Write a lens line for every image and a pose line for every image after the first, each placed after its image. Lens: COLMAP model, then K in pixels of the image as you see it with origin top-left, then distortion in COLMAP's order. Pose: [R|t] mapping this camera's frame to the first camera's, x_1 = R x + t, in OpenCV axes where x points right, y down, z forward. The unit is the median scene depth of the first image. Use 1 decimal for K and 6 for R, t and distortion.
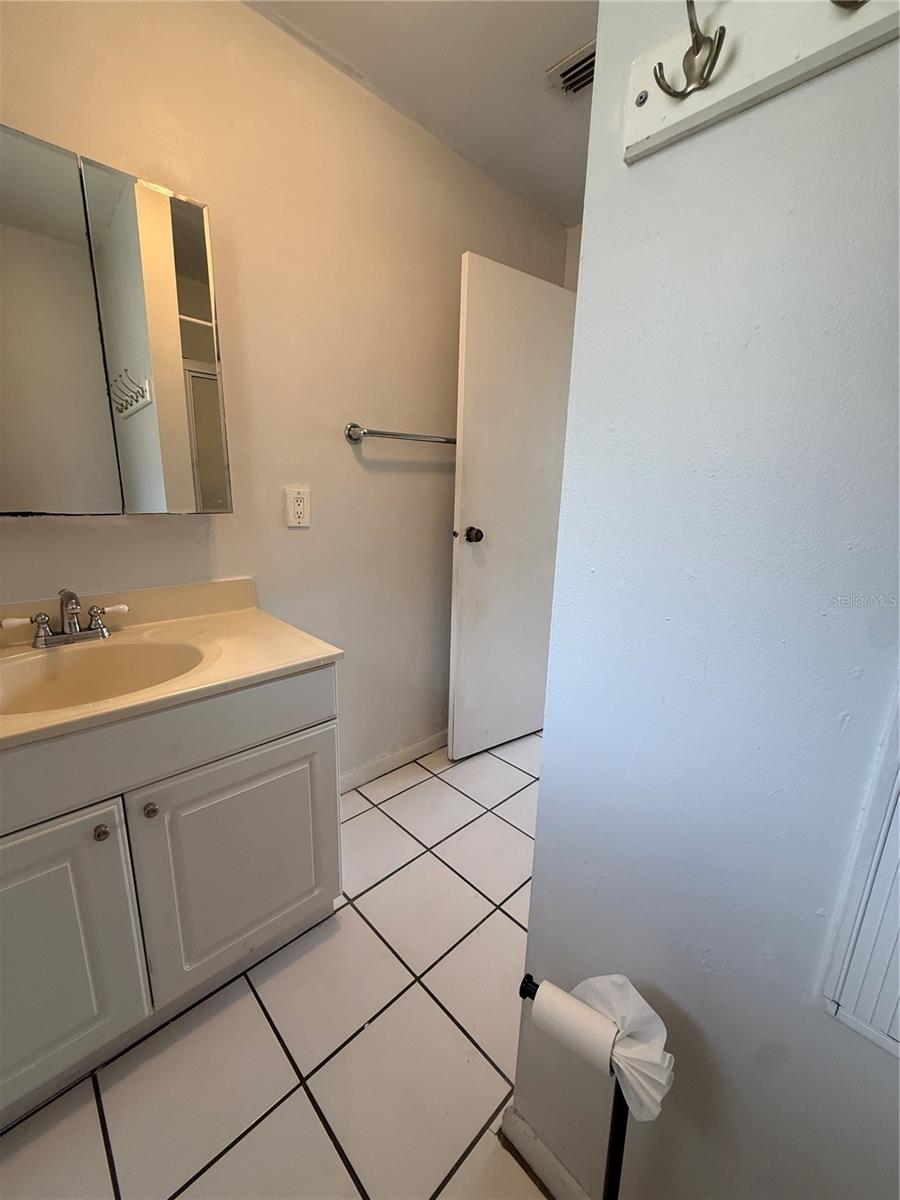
lens RADIAL K [[478.8, 0, 449.9], [0, 478.8, 600.5], [0, 0, 1]] dist [0.003781, -0.000460]
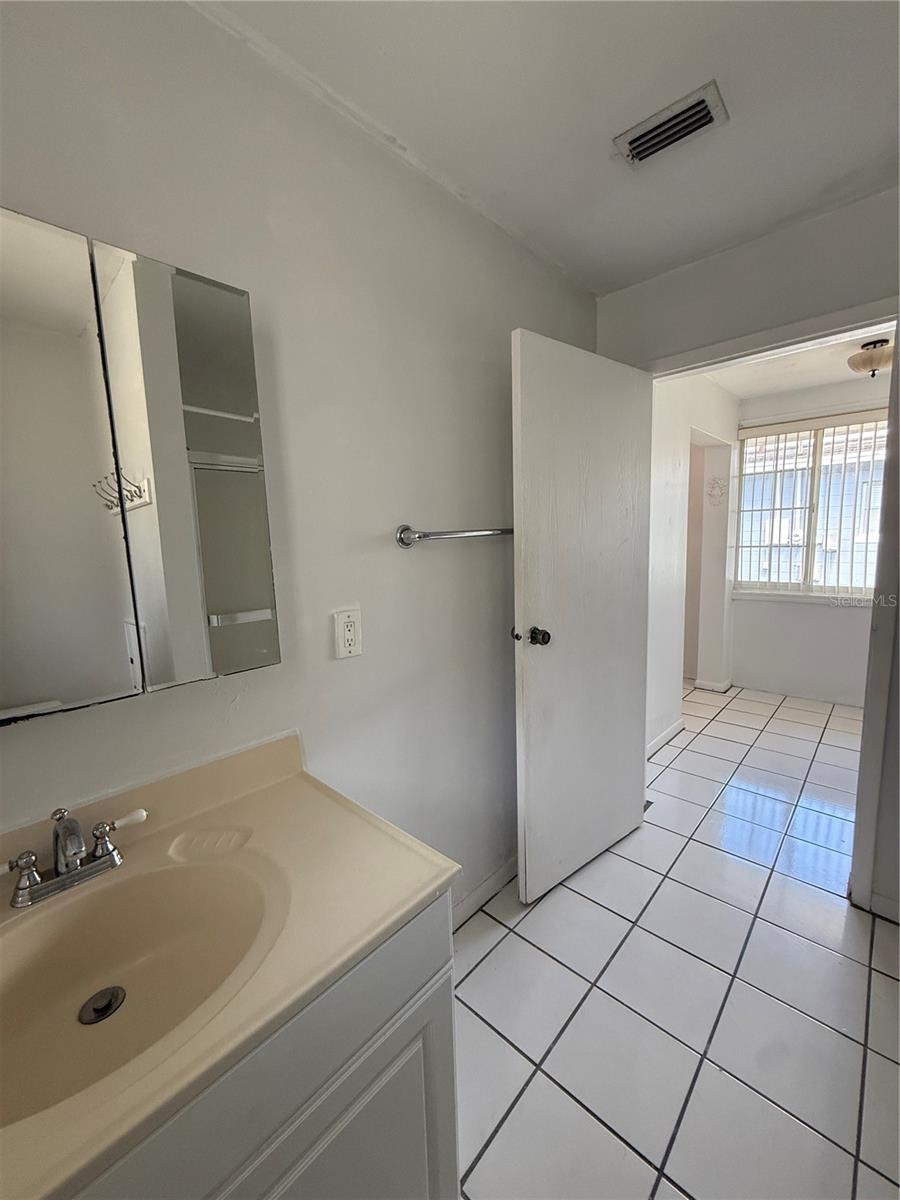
lens RADIAL K [[478.8, 0, 449.6], [0, 478.8, 599.2], [0, 0, 1]] dist [0.003781, -0.000460]
pose [[0.997008, -0.061969, 0.046213, -0.165897], [0.065998, 0.993619, -0.091469, -0.153629], [-0.040250, 0.094245, 0.994735, 0.166656]]
